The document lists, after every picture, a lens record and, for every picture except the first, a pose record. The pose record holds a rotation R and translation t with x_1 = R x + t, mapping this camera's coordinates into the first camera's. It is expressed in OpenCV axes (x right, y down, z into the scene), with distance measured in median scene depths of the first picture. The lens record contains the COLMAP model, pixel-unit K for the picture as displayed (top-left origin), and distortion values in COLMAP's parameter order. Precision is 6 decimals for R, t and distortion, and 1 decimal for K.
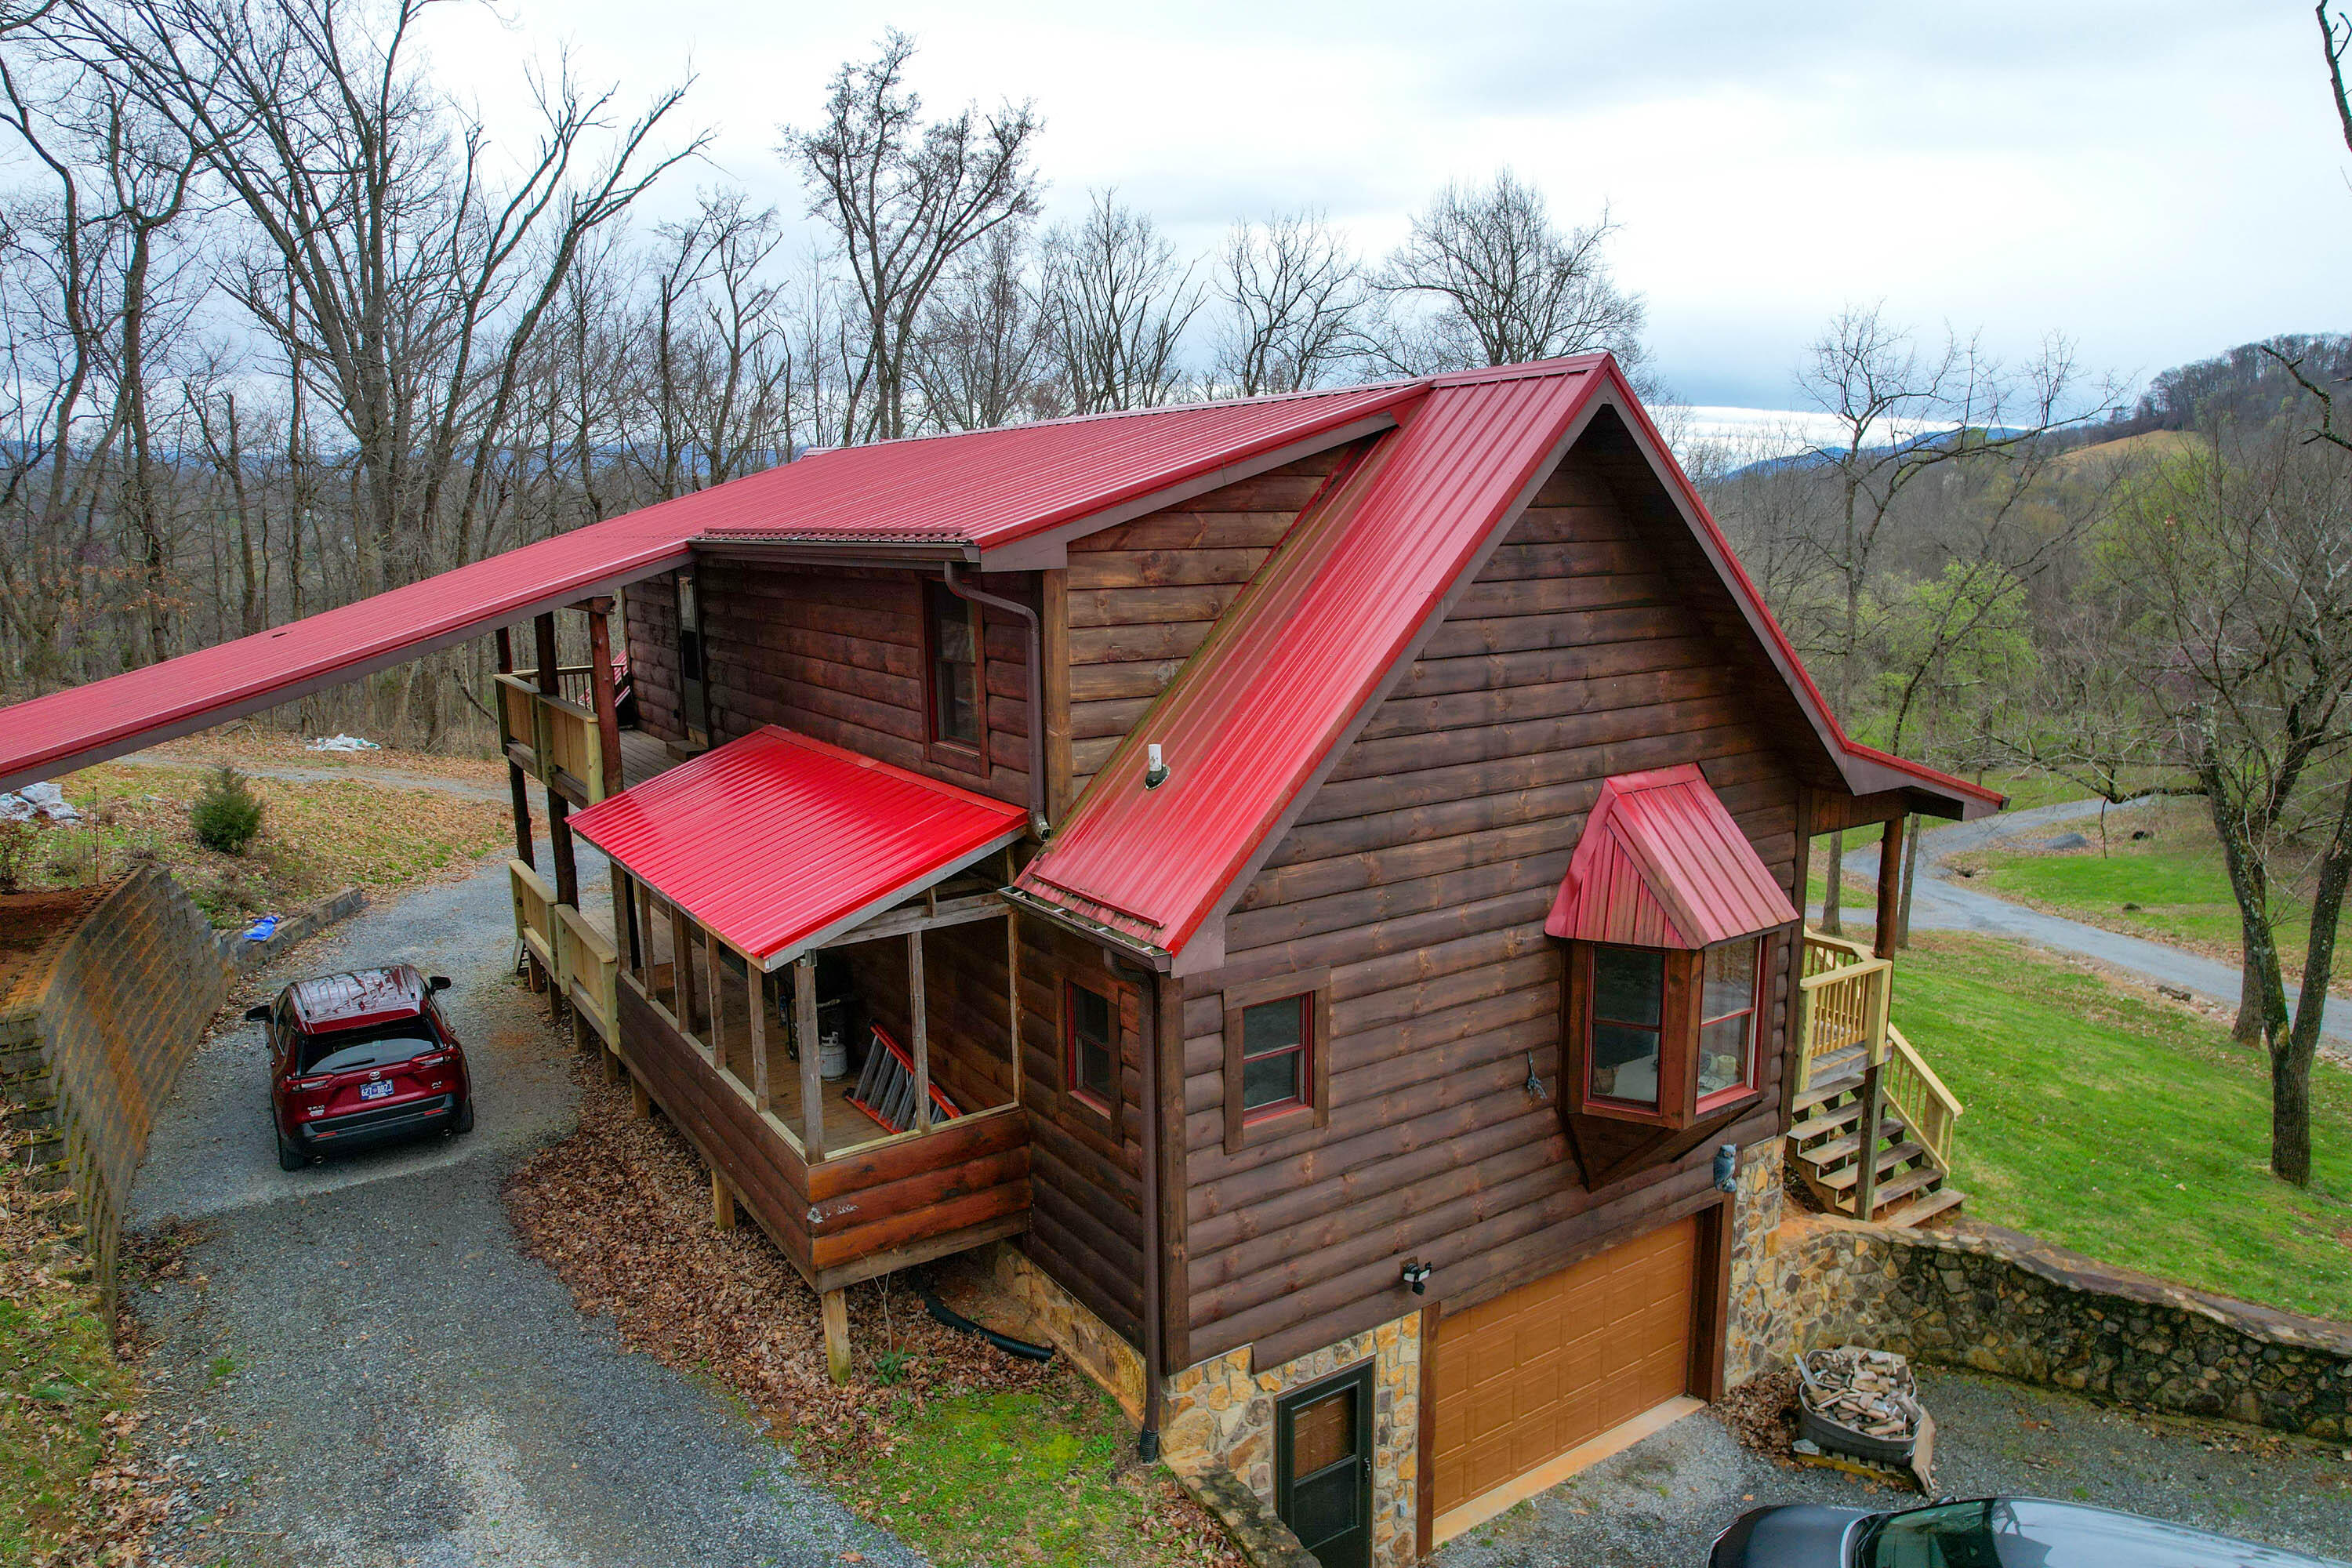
lens RADIAL K [[1505.9, 0, 1173.8], [0, 1505.9, 775.6], [0, 0, 1]] dist [-0.086584, 0.078227]
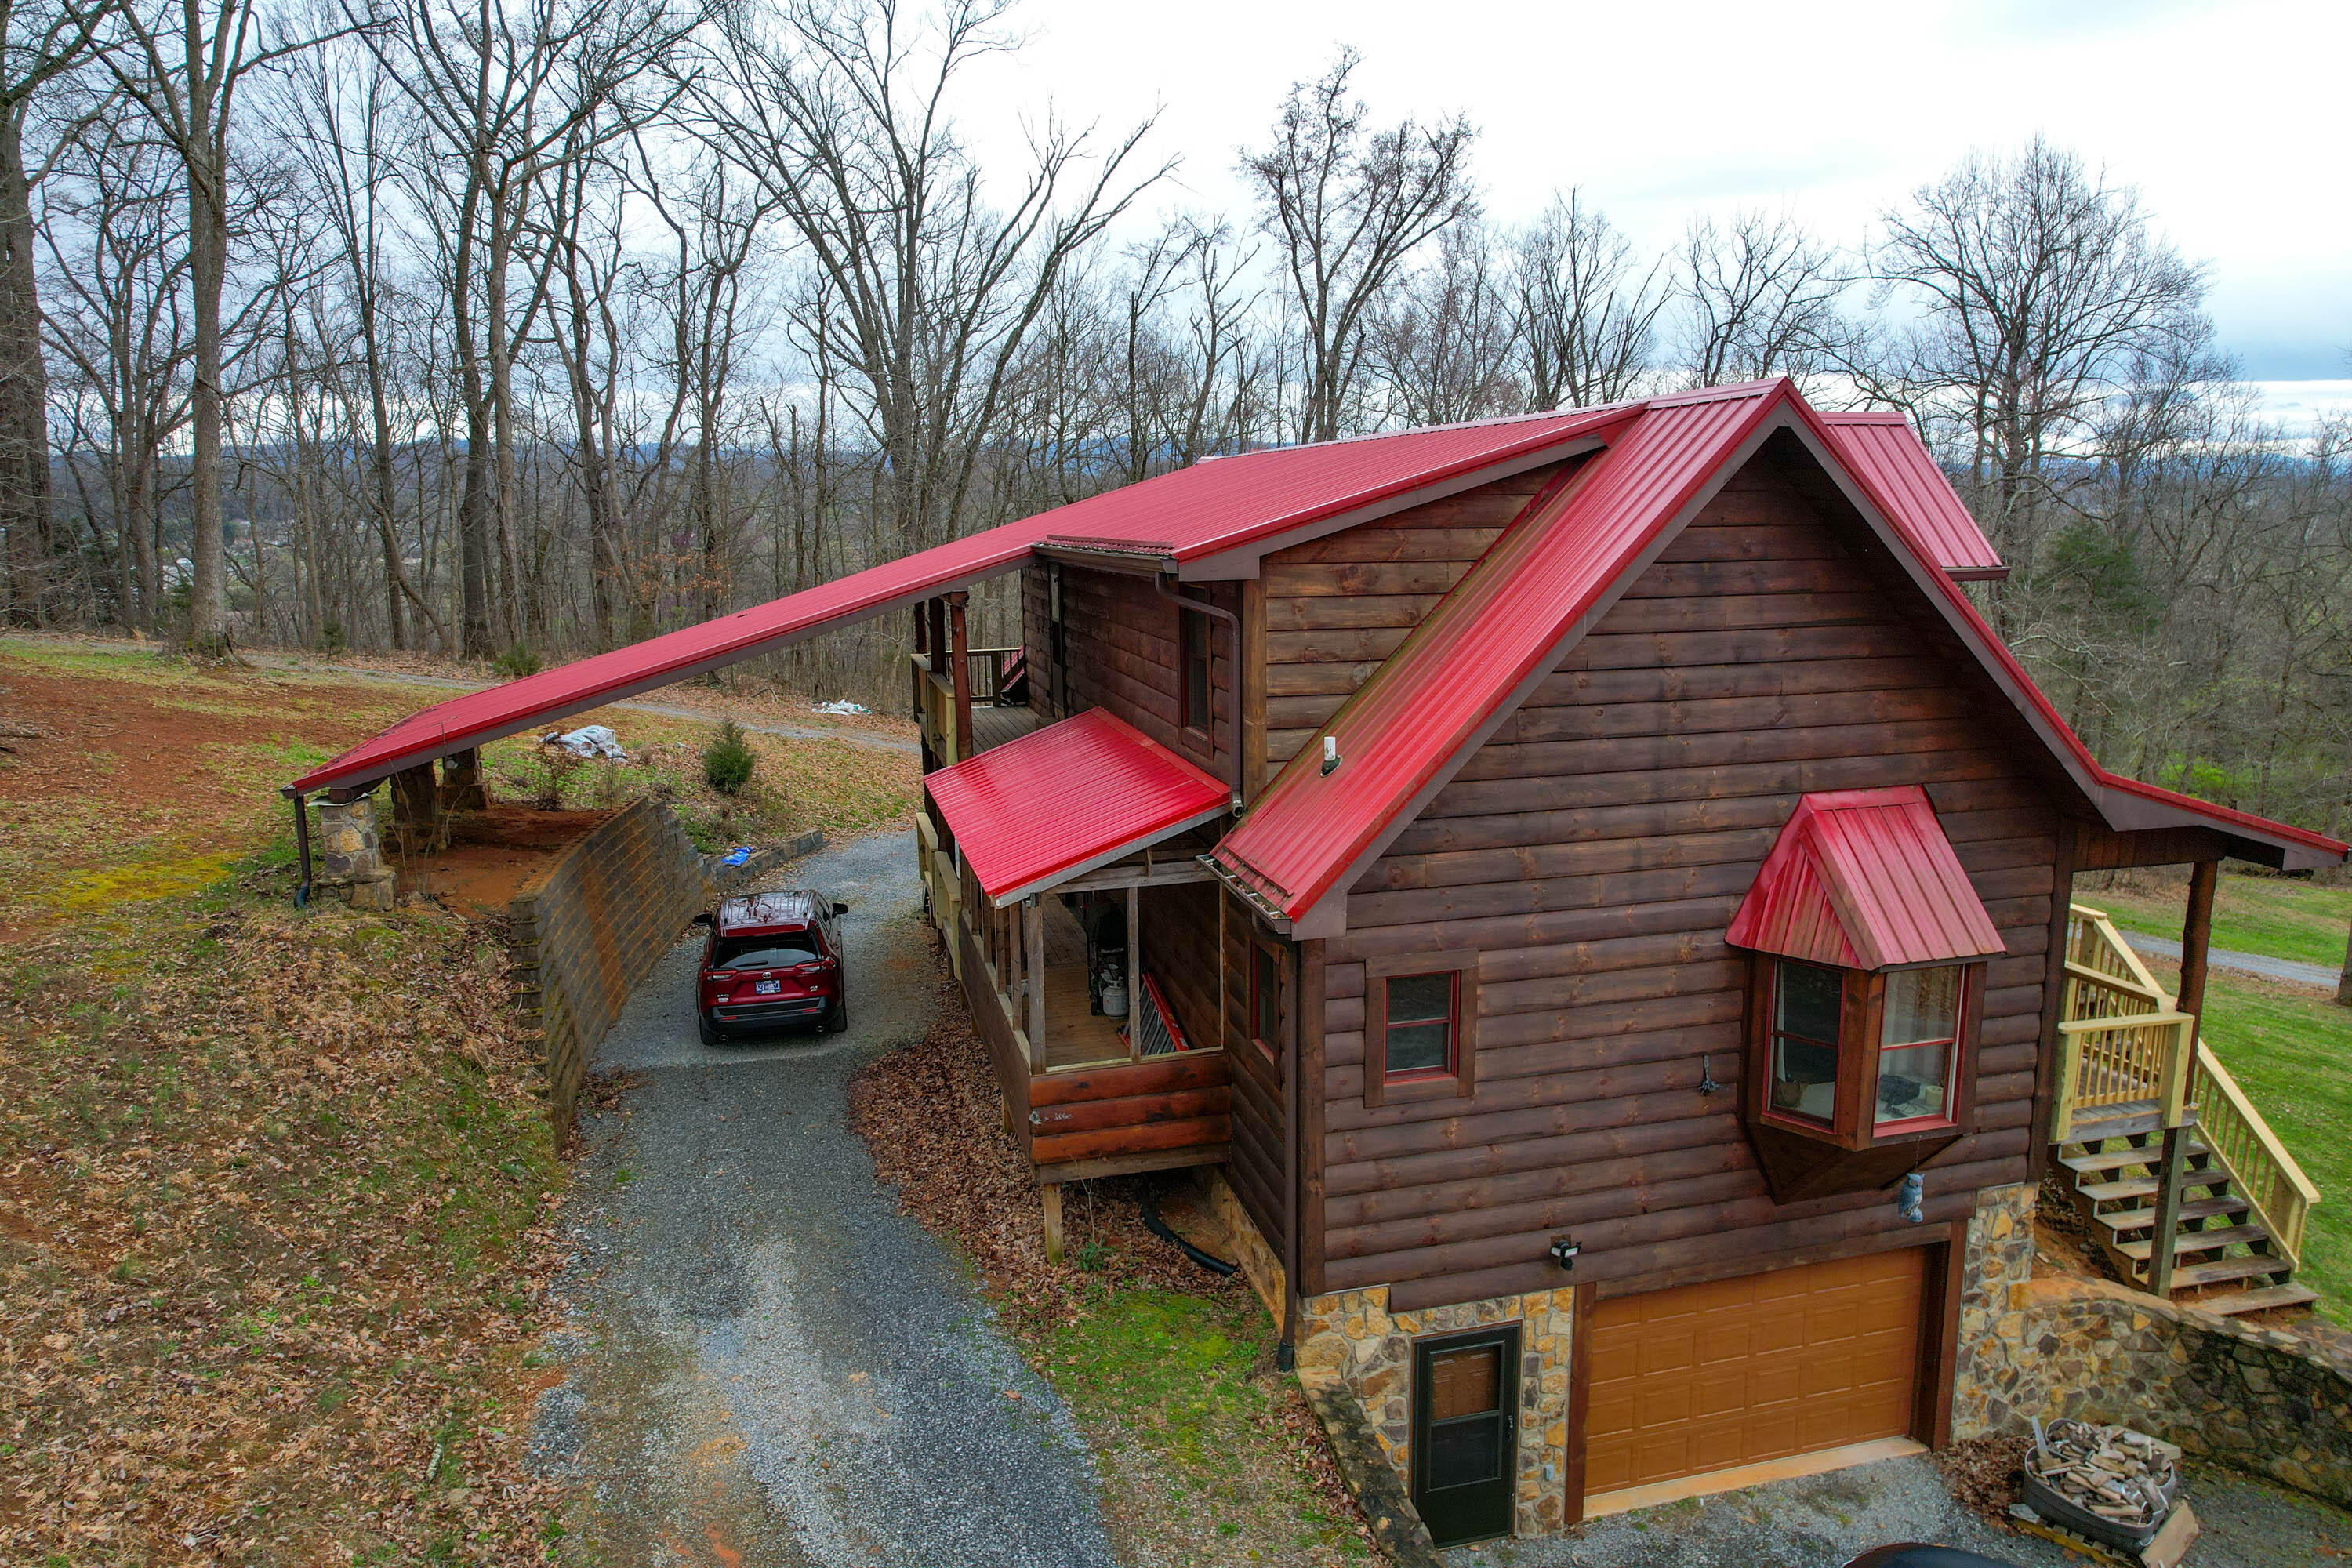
lens RADIAL K [[1505.9, 0, 1173.8], [0, 1505.9, 775.6], [0, 0, 1]] dist [-0.086584, 0.078227]
pose [[0.943167, 0.058401, -0.327146, 0.213028], [-0.056590, 0.998284, 0.015061, -0.001925], [0.327464, 0.004308, 0.944854, -0.084763]]
